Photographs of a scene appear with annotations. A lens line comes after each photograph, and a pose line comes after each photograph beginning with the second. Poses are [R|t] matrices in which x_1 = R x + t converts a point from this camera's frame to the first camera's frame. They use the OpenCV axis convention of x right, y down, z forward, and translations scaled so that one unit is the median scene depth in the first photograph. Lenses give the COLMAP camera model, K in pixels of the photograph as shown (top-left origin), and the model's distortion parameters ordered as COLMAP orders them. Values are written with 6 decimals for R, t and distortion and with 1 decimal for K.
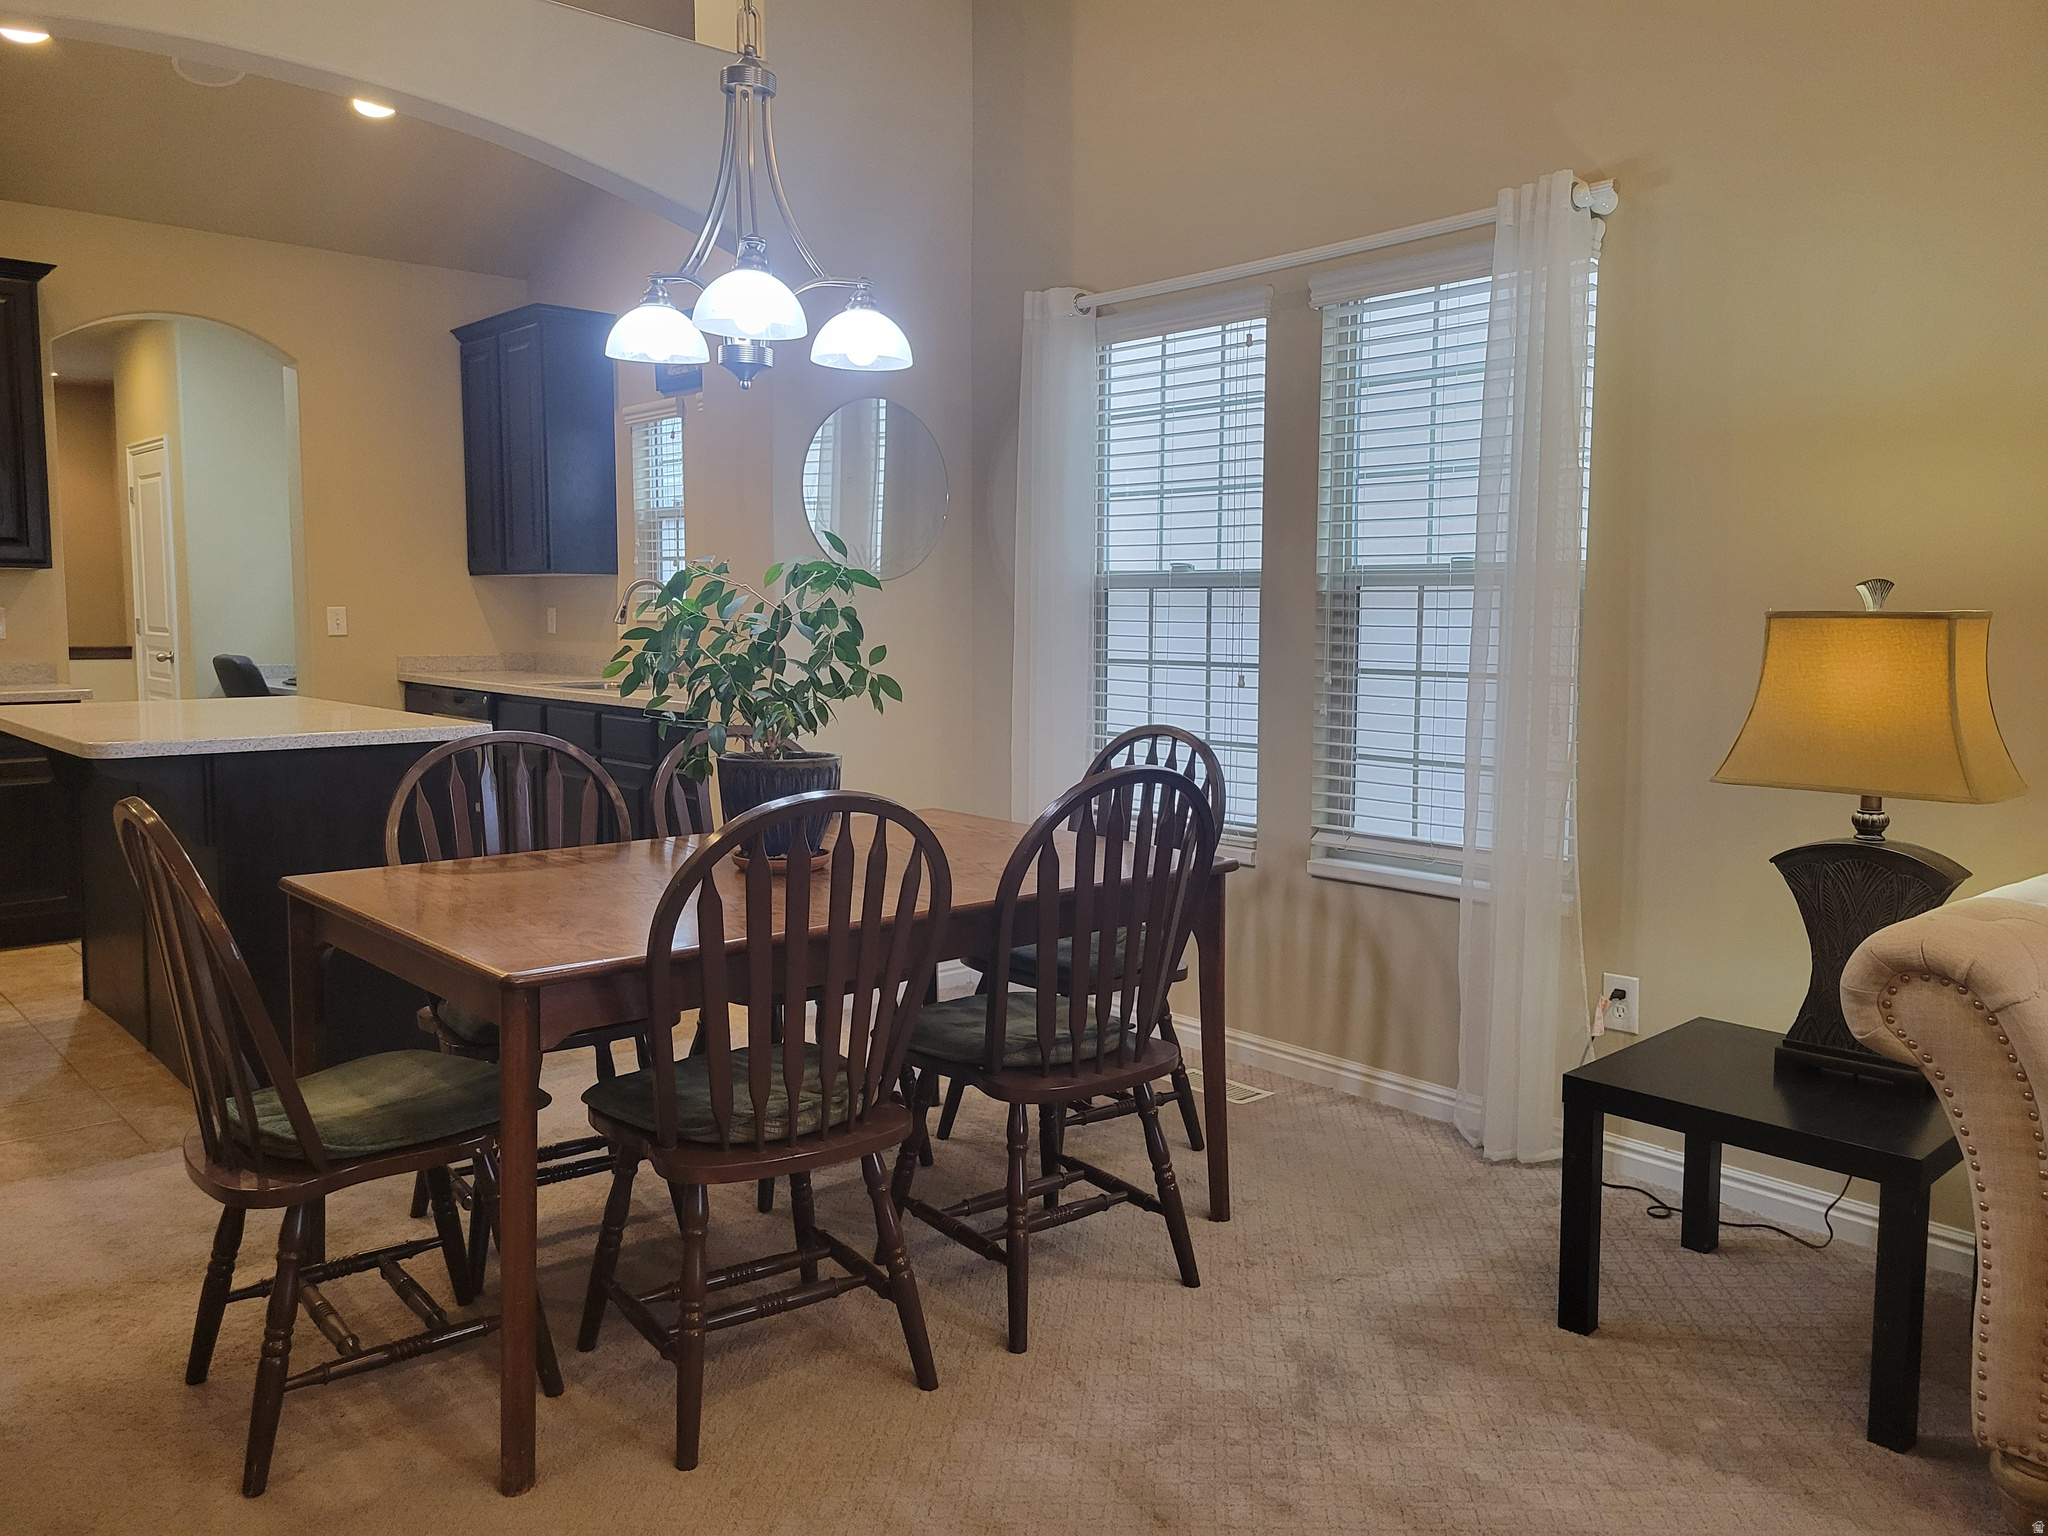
lens RADIAL K [[1539.5, 0, 1007.7], [0, 1539.5, 733.5], [0, 0, 1]] dist [0.056284, -0.017903]
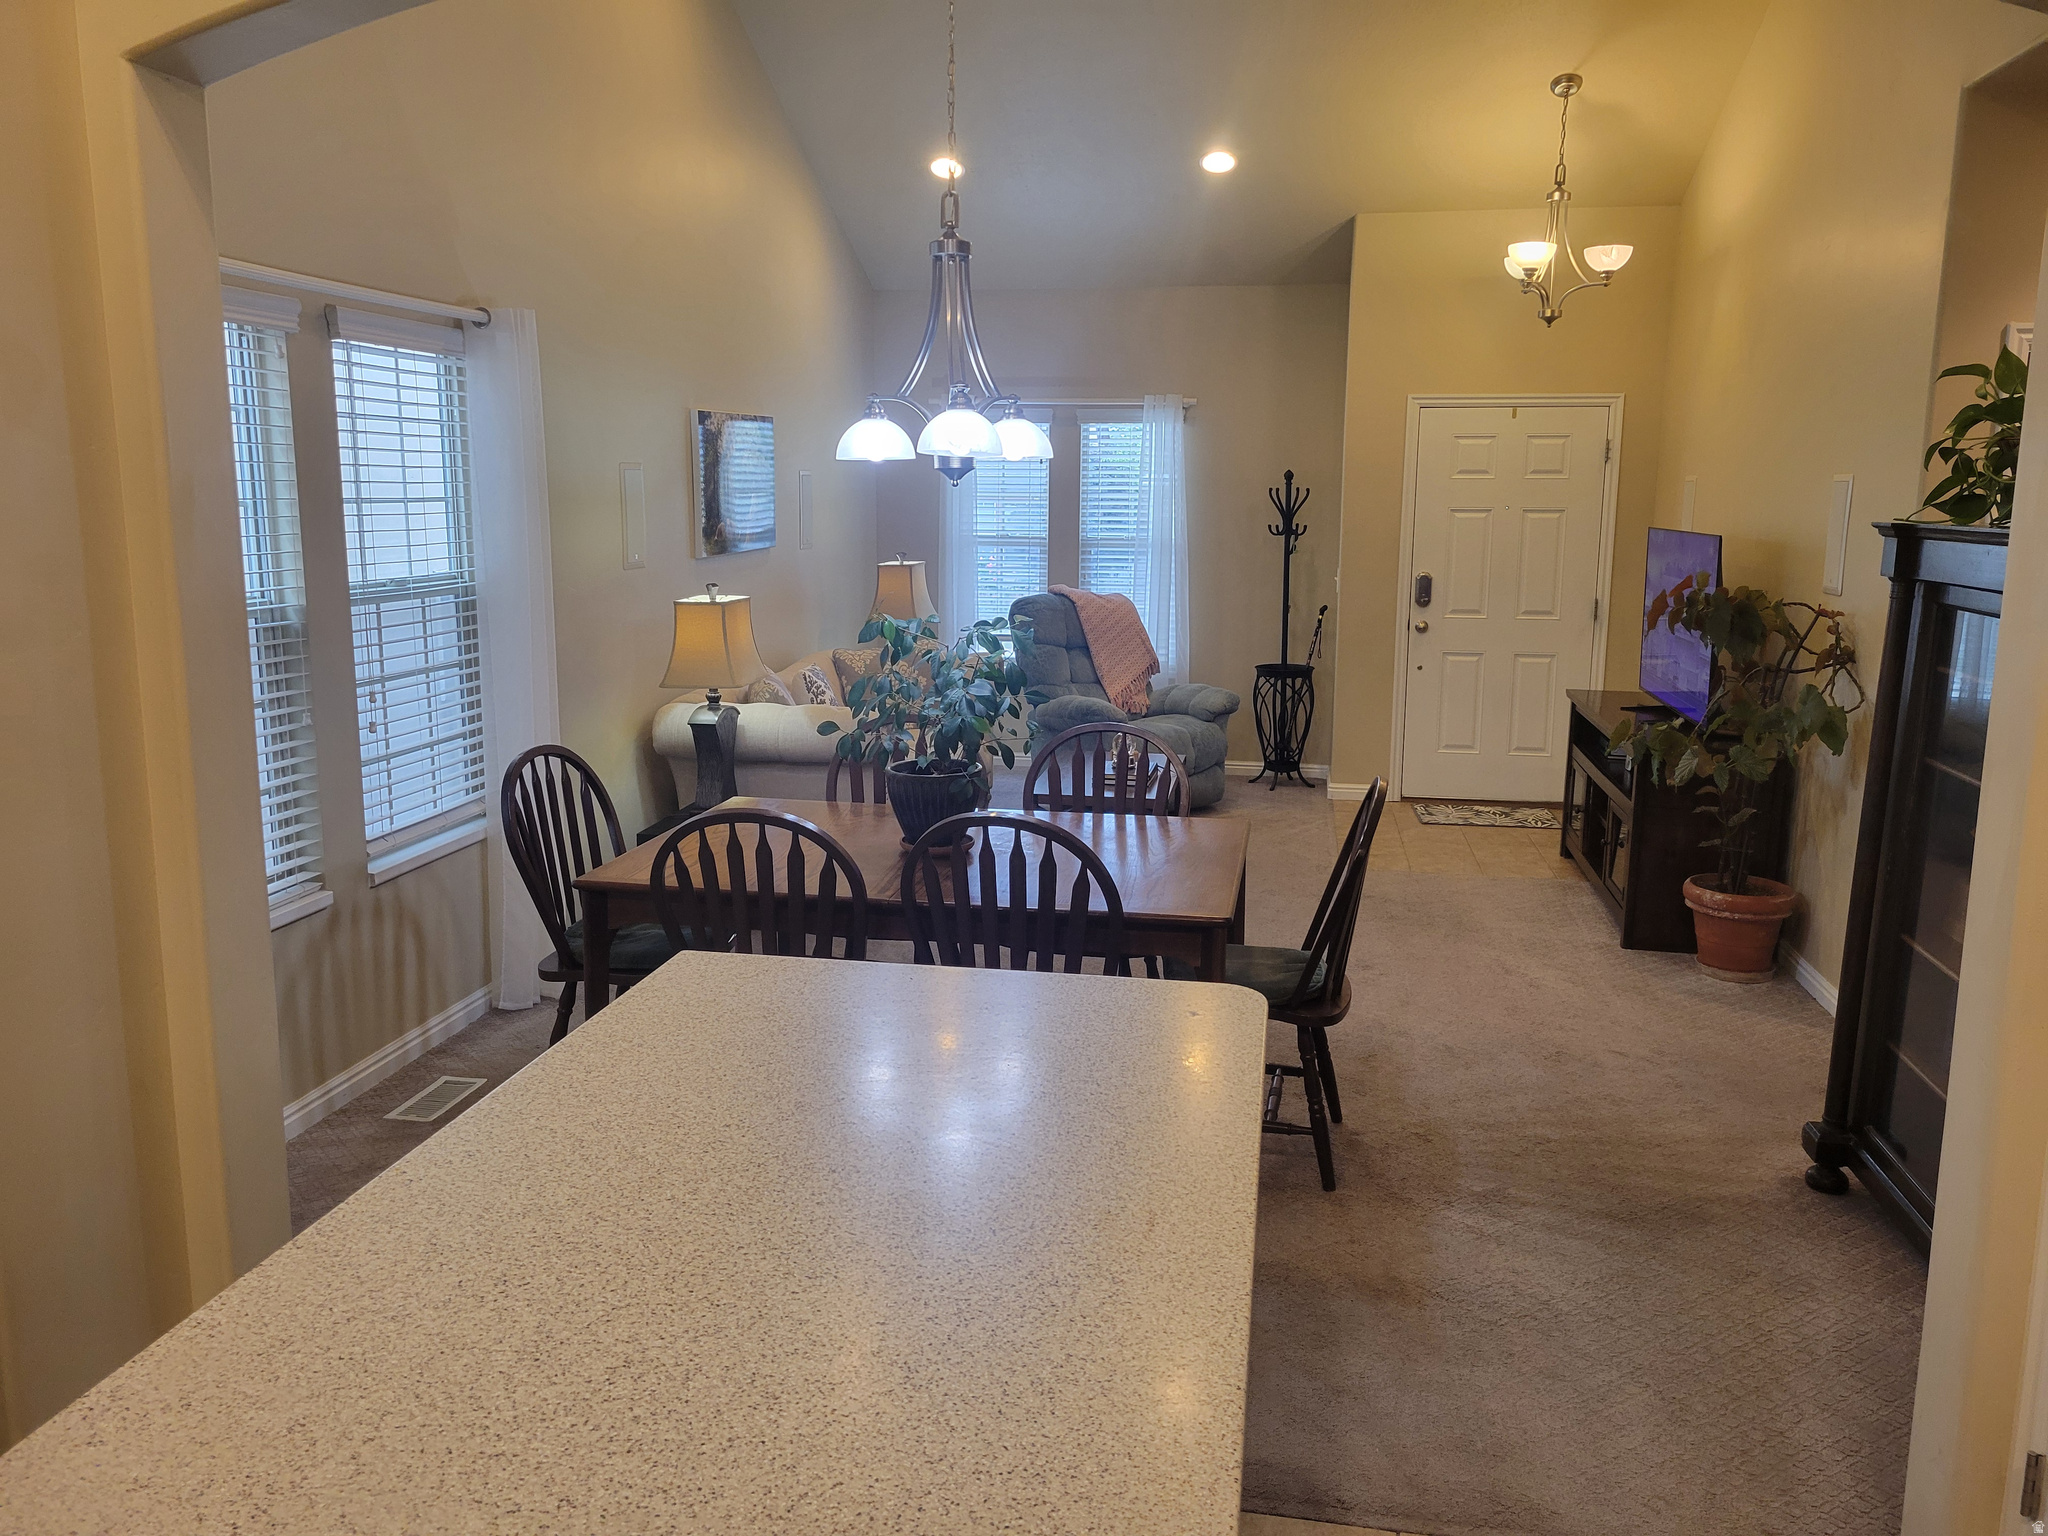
lens RADIAL K [[1539.5, 0, 1032.5], [0, 1539.5, 760.5], [0, 0, 1]] dist [0.056284, -0.017903]
pose [[-0.621827, -0.141031, 0.770351, -1.336216], [0.059796, 0.972230, 0.226258, -0.306994], [-0.780868, 0.186757, -0.596126, 1.919426]]
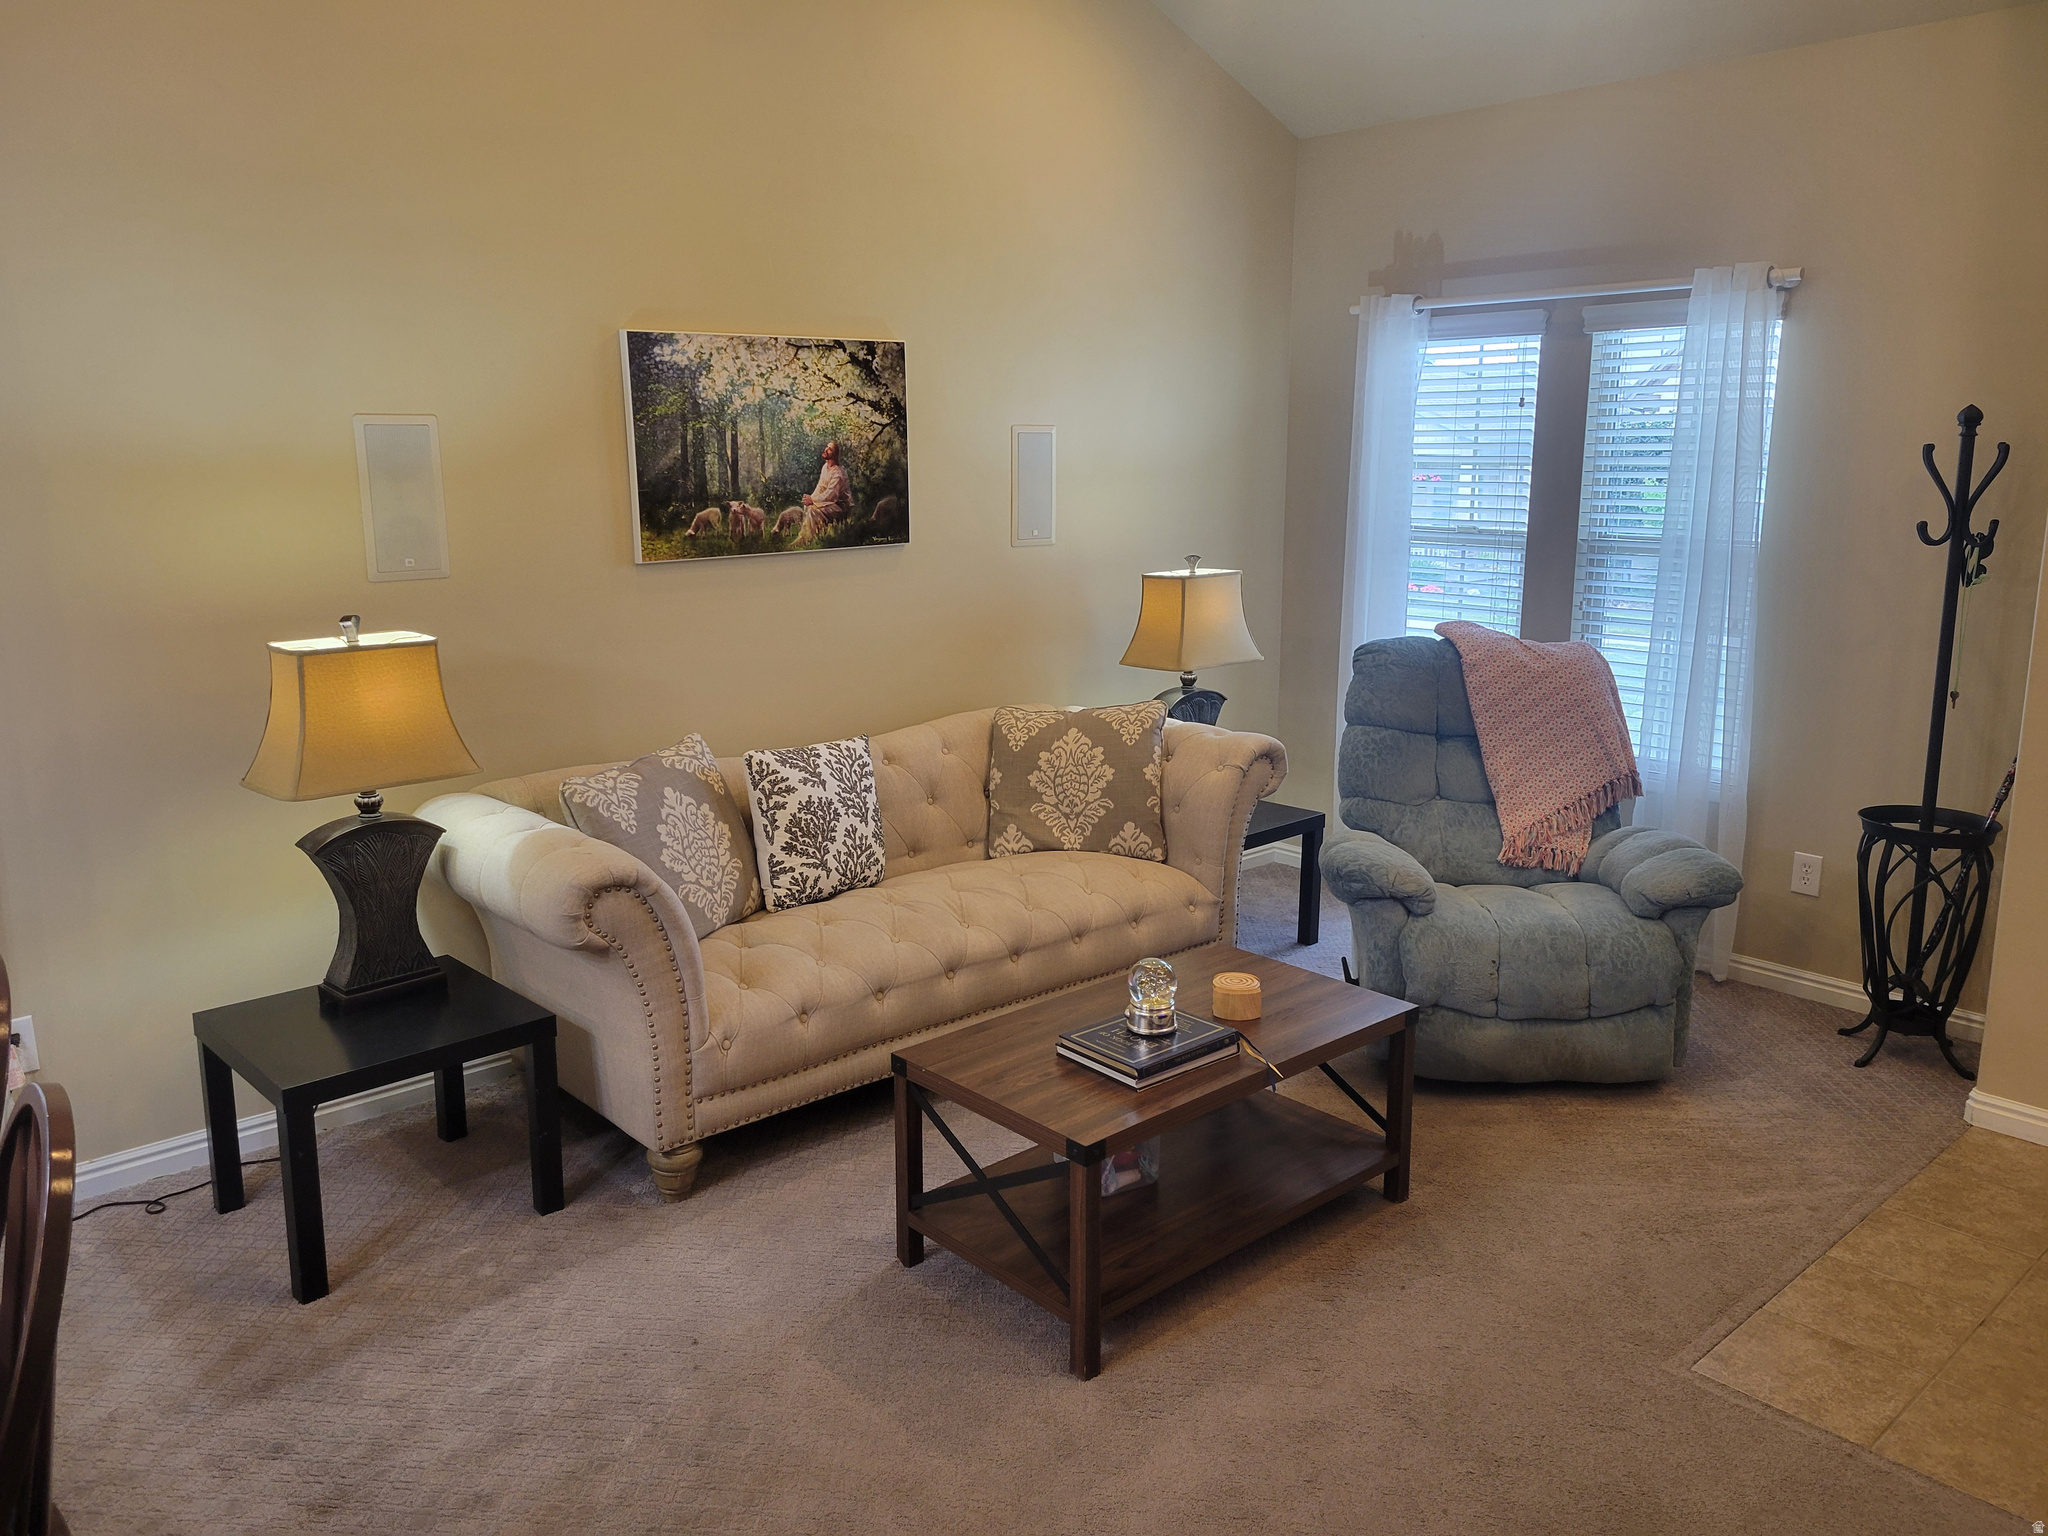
lens RADIAL K [[1539.5, 0, 1025.5], [0, 1539.5, 768.8], [0, 0, 1]] dist [0.056284, -0.017903]
pose [[-0.006149, -0.205382, 0.978663, -0.686356], [0.084583, 0.975067, 0.205159, -0.185661], [-0.996397, 0.084039, 0.011376, 0.450362]]
